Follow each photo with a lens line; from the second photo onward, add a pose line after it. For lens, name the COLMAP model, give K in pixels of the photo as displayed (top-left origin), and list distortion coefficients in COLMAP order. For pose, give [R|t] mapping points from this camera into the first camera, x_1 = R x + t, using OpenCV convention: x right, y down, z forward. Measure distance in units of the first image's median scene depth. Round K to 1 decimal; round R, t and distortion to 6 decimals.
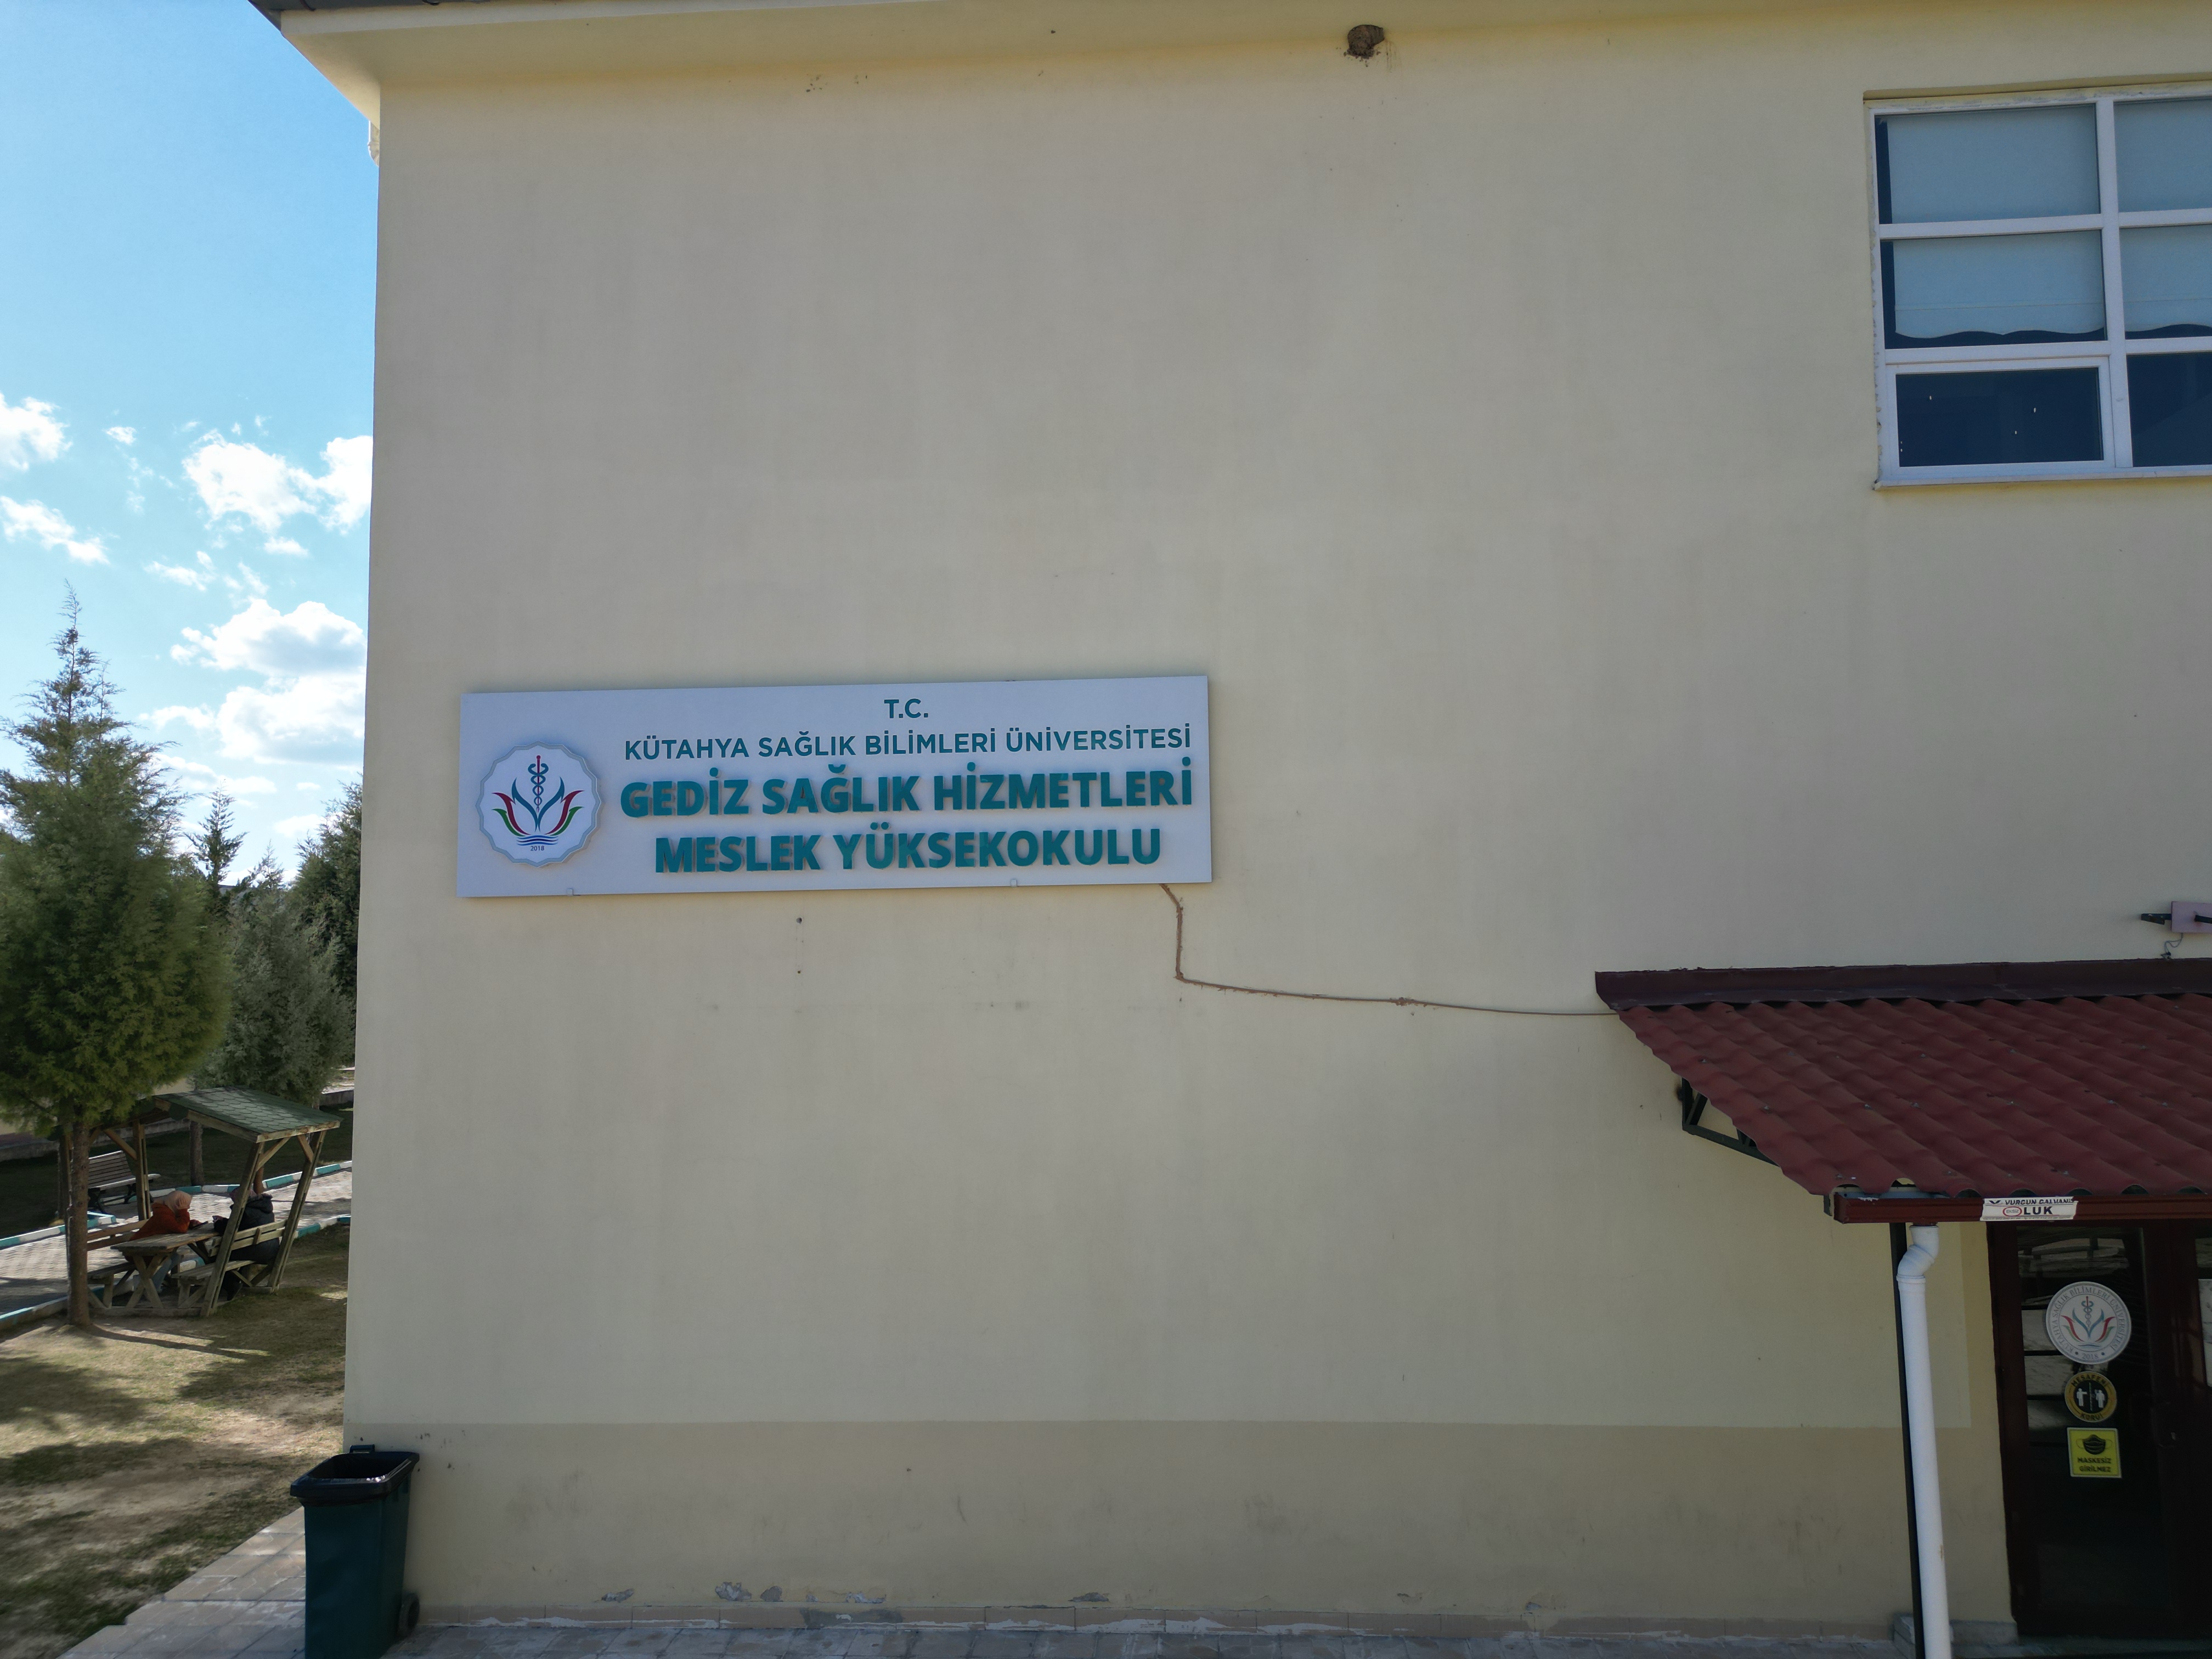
lens RADIAL K [[1544.3, 0, 1127.4], [0, 1544.3, 829.7], [0, 0, 1]] dist [0.078949, -0.059421]
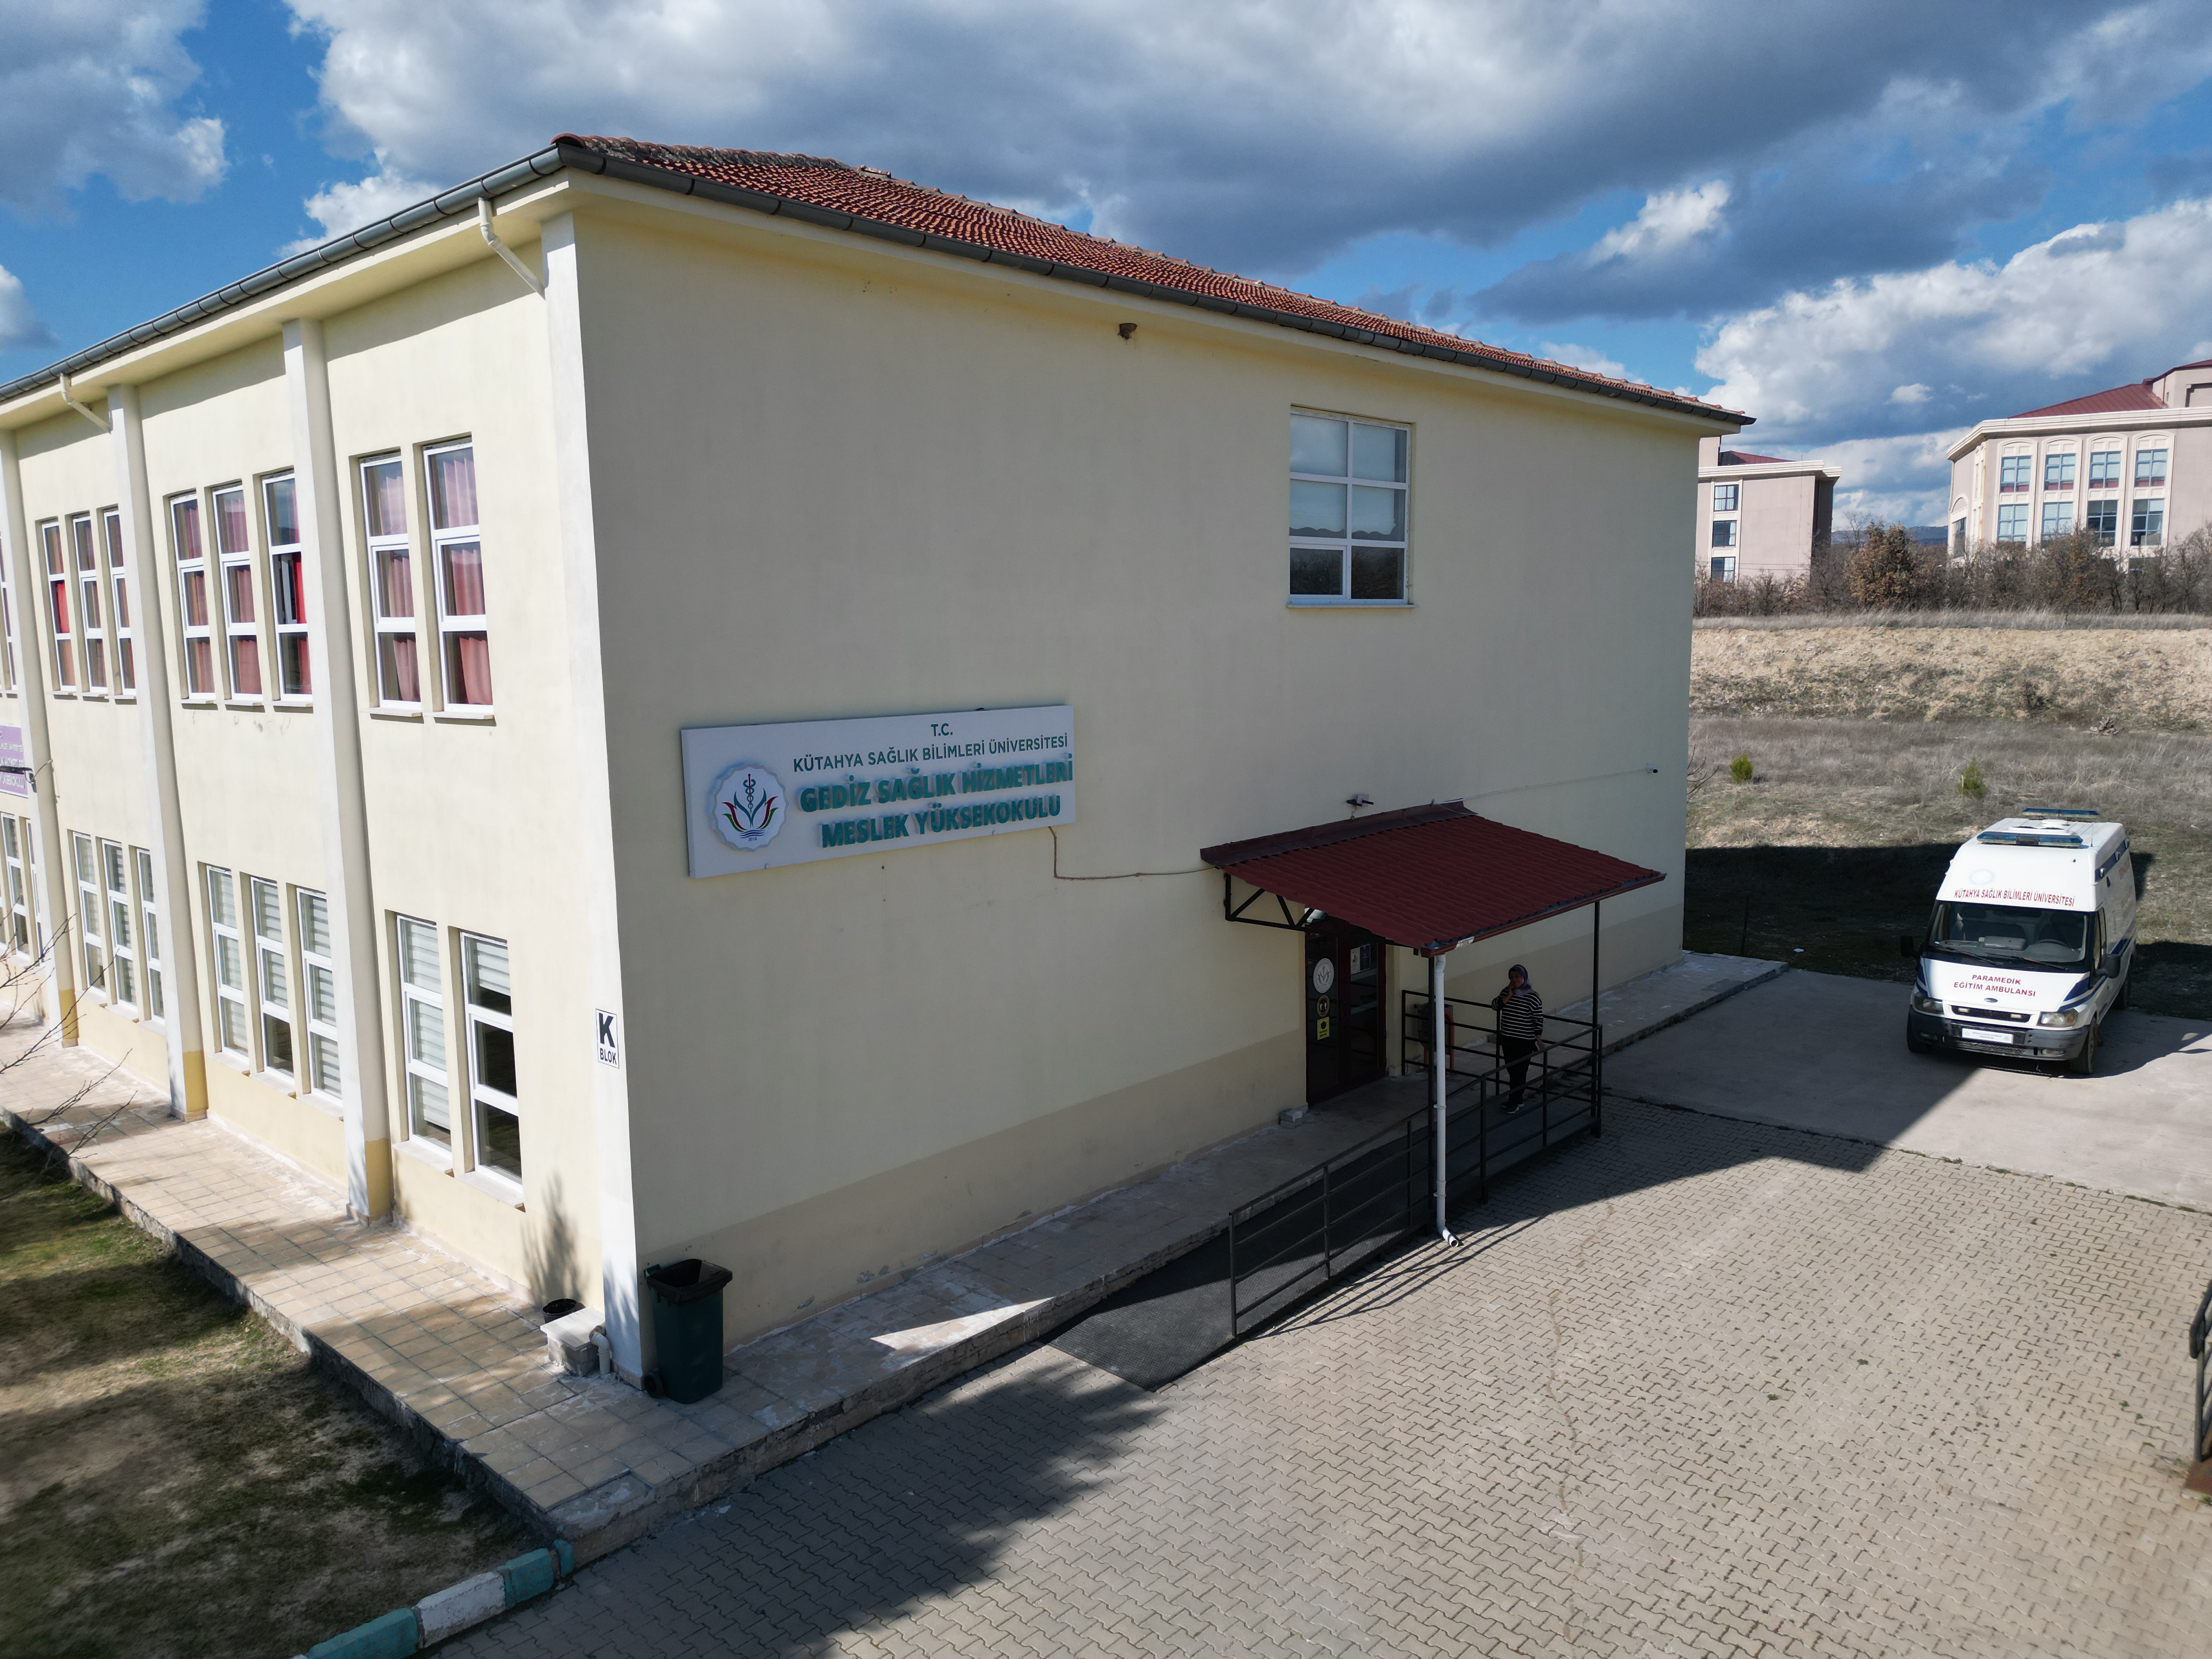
lens RADIAL K [[1538.0, 0, 1106.0], [0, 1538.0, 829.5], [0, 0, 1]] dist [0.065401, -0.054576]
pose [[0.633376, -0.095599, 0.767916, -1.259206], [-0.047503, 0.985665, 0.161888, -0.241073], [-0.772385, -0.139015, 0.619755, -0.124629]]
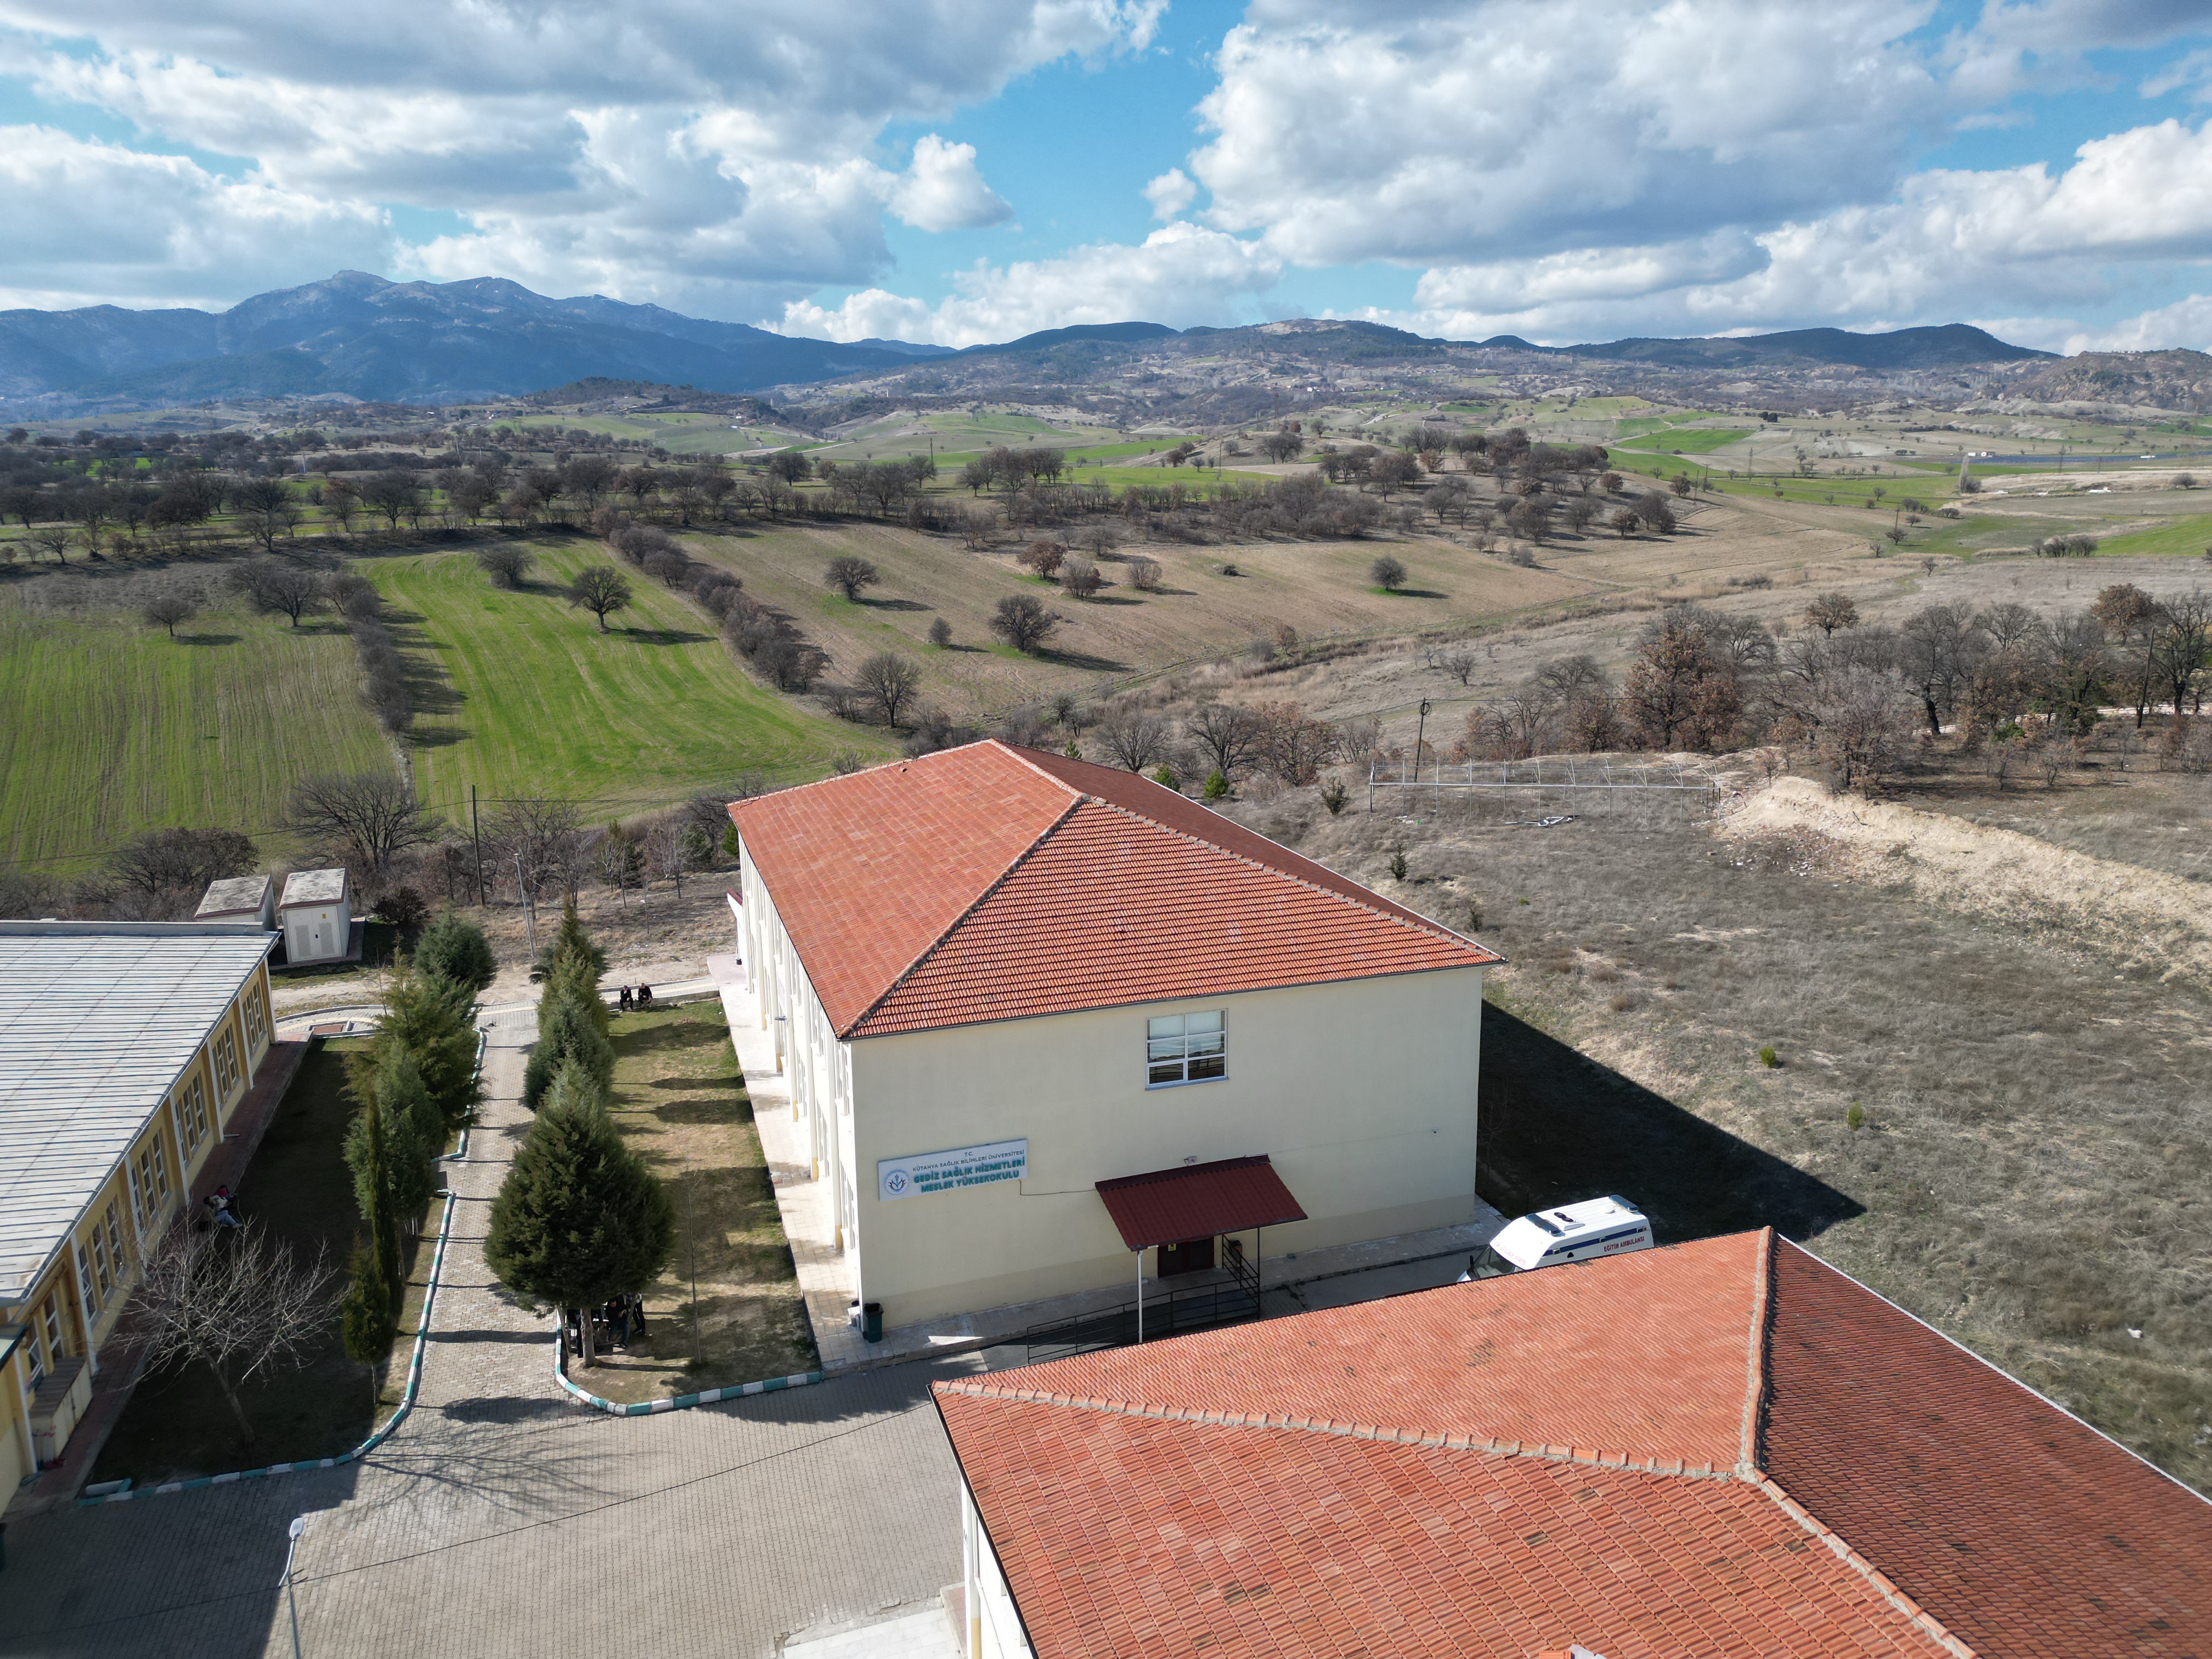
lens RADIAL K [[1535.1, 0, 1111.4], [0, 1535.1, 837.9], [0, 0, 1]] dist [0.090173, -0.089363]
pose [[0.925856, -0.081989, 0.368873, -1.477012], [-0.026829, 0.959452, 0.280594, -2.480538], [-0.376922, -0.269686, 0.886115, -3.335766]]
